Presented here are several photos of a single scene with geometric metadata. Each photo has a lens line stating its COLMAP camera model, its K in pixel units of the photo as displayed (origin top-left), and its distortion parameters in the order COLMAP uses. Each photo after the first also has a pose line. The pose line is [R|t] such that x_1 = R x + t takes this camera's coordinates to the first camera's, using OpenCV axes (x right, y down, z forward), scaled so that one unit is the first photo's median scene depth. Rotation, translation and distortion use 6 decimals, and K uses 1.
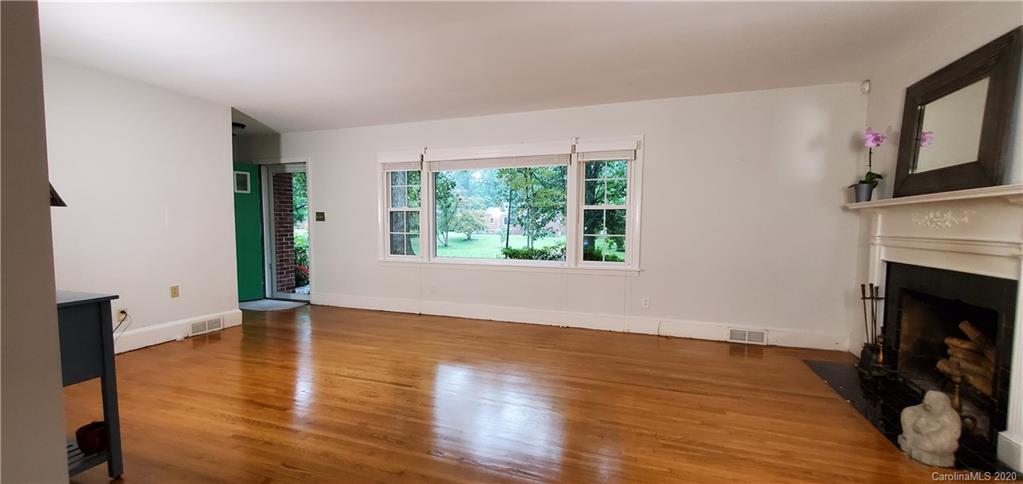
lens RADIAL K [[406.3, 0, 511.5], [0, 406.3, 242.0], [0, 0, 1]] dist [0.001131, -0.000055]
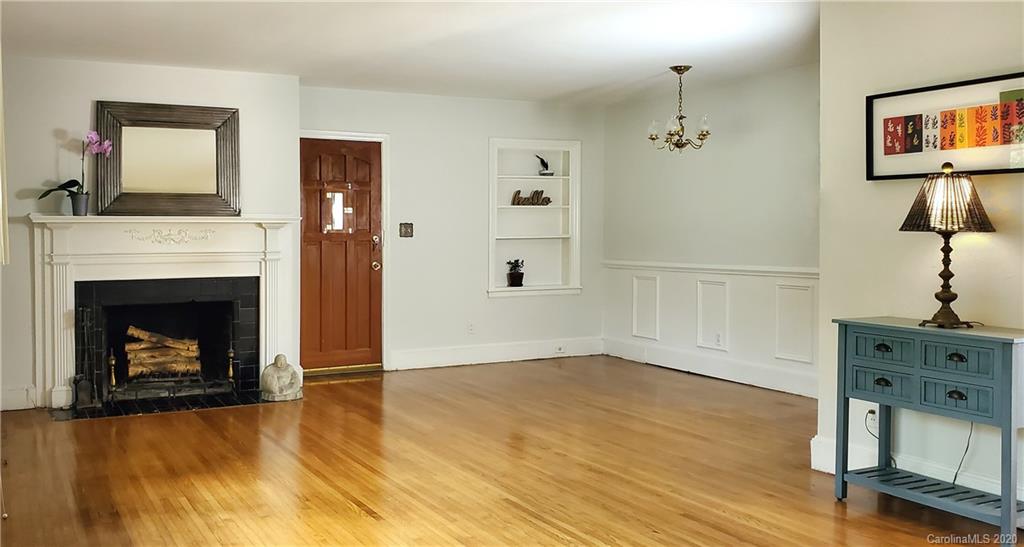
lens RADIAL K [[943.5, 0, 512.0], [0, 943.5, 273.5], [0, 0, 1]] dist [0.001032, 0.000775]
pose [[-0.744242, -0.029878, 0.667241, -1.022239], [0.026336, 0.996909, 0.074016, -0.085064], [-0.667391, 0.072659, -0.741155, 1.622356]]
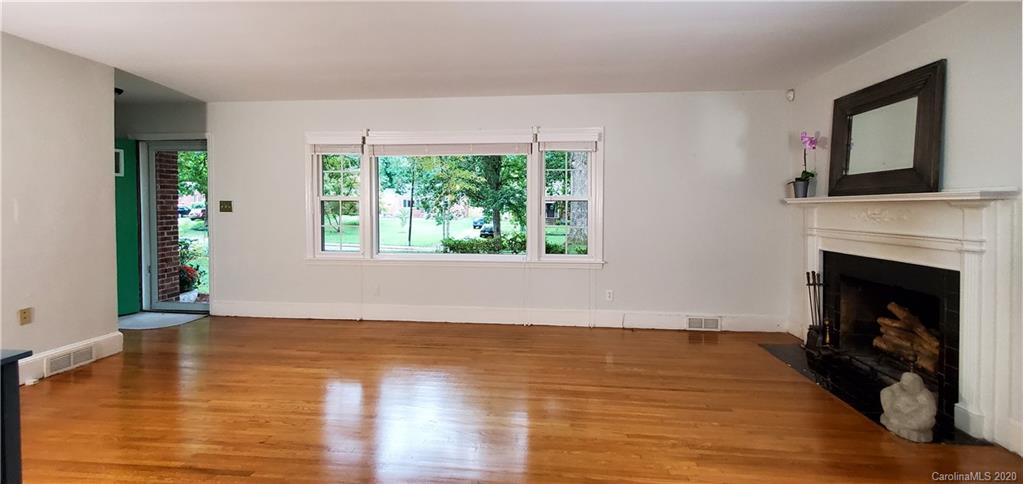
lens RADIAL K [[419.8, 0, 508.1], [0, 419.8, 205.4], [0, 0, 1]] dist [0.000991, 0.000317]
pose [[0.971088, 0.000238, 0.238723, -0.171081], [0.010467, 0.998995, -0.043575, -0.030501], [-0.238494, 0.044814, 0.970109, 0.064630]]
